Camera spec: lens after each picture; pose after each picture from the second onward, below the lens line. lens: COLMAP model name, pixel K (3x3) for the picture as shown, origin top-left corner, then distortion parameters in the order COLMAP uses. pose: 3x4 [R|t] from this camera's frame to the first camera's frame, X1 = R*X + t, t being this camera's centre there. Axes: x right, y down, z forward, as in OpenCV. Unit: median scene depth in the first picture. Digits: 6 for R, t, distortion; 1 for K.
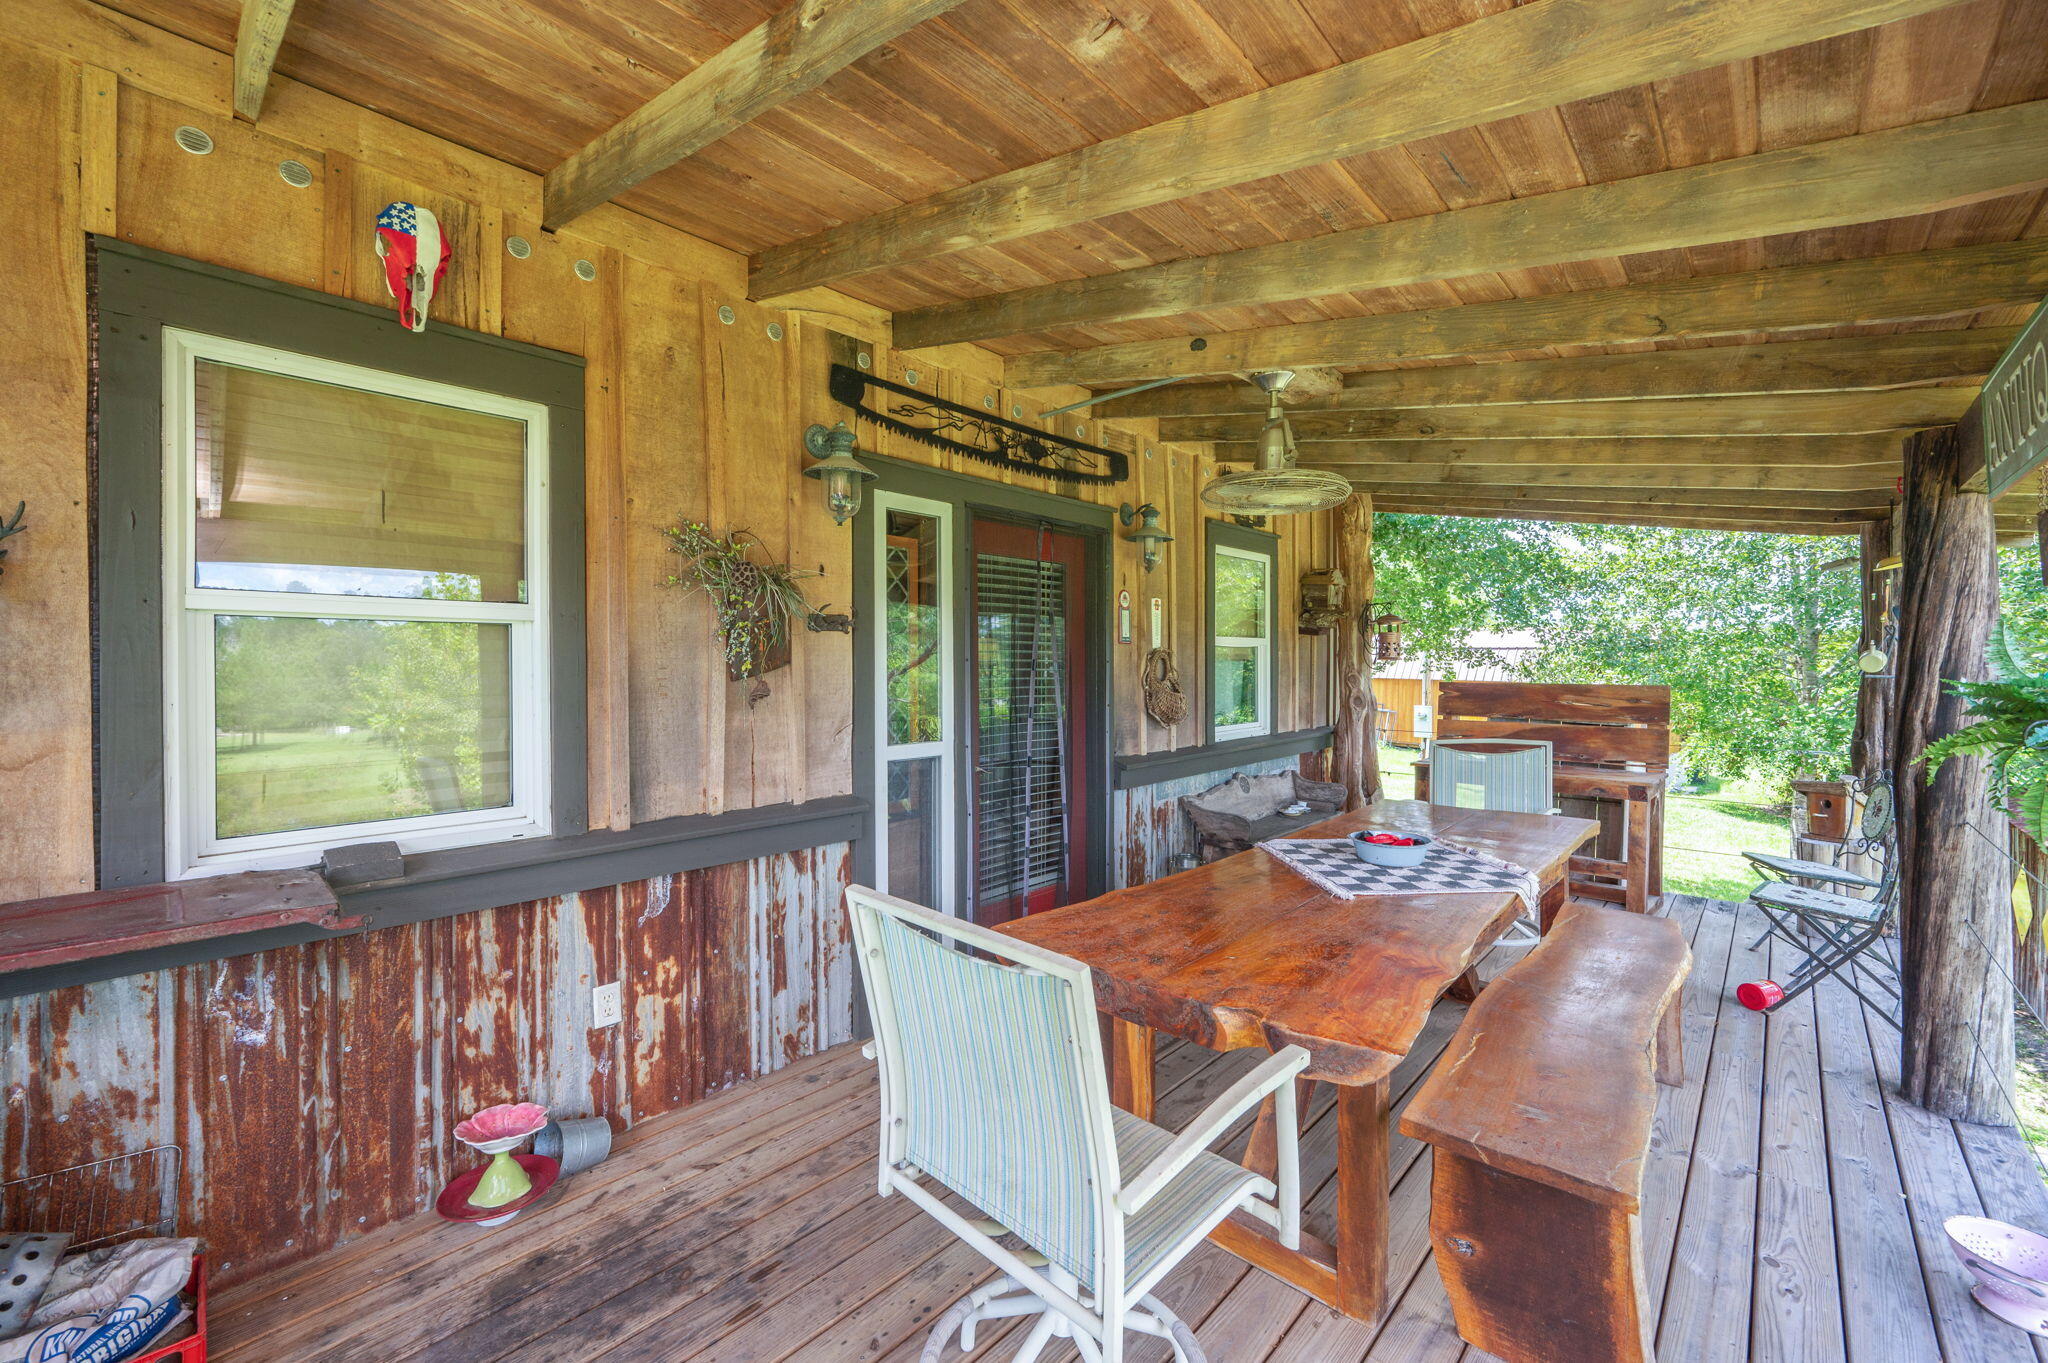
lens RADIAL K [[786.9, 0, 1024.0], [0, 786.9, 681.5], [0, 0, 1]] dist [-0.000604, -0.000126]
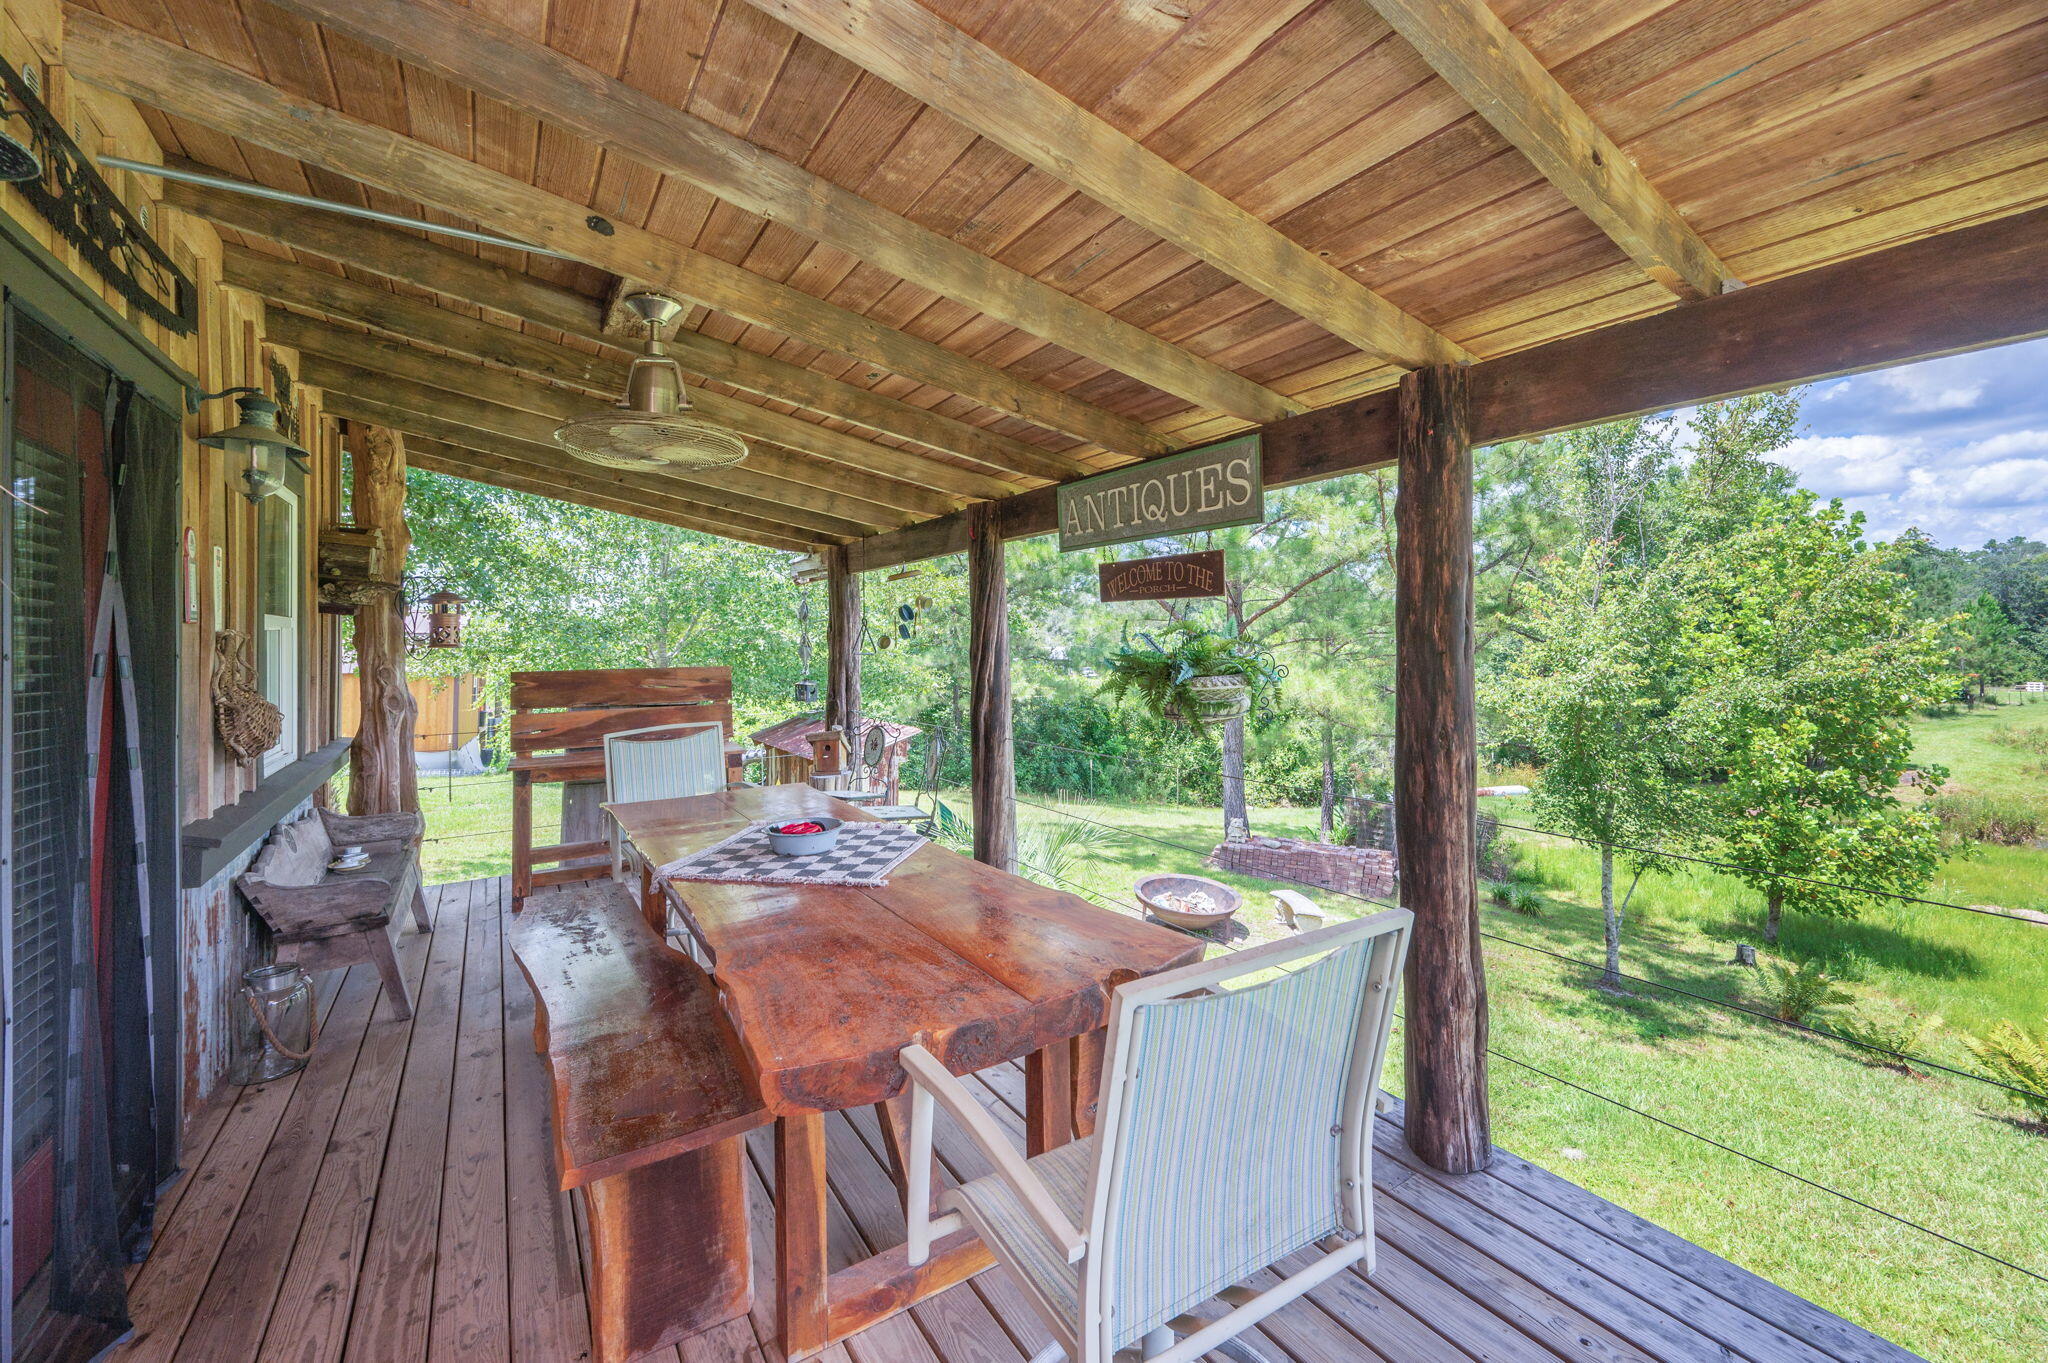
lens RADIAL K [[845.6, 0, 999.9], [0, 845.6, 641.0], [0, 0, 1]] dist [-0.000295, 0.000076]
pose [[0.258384, -0.004439, 0.966032, -0.339818], [0.037078, 0.999298, -0.005326, -0.012226], [-0.965330, 0.037195, 0.258367, 0.329733]]
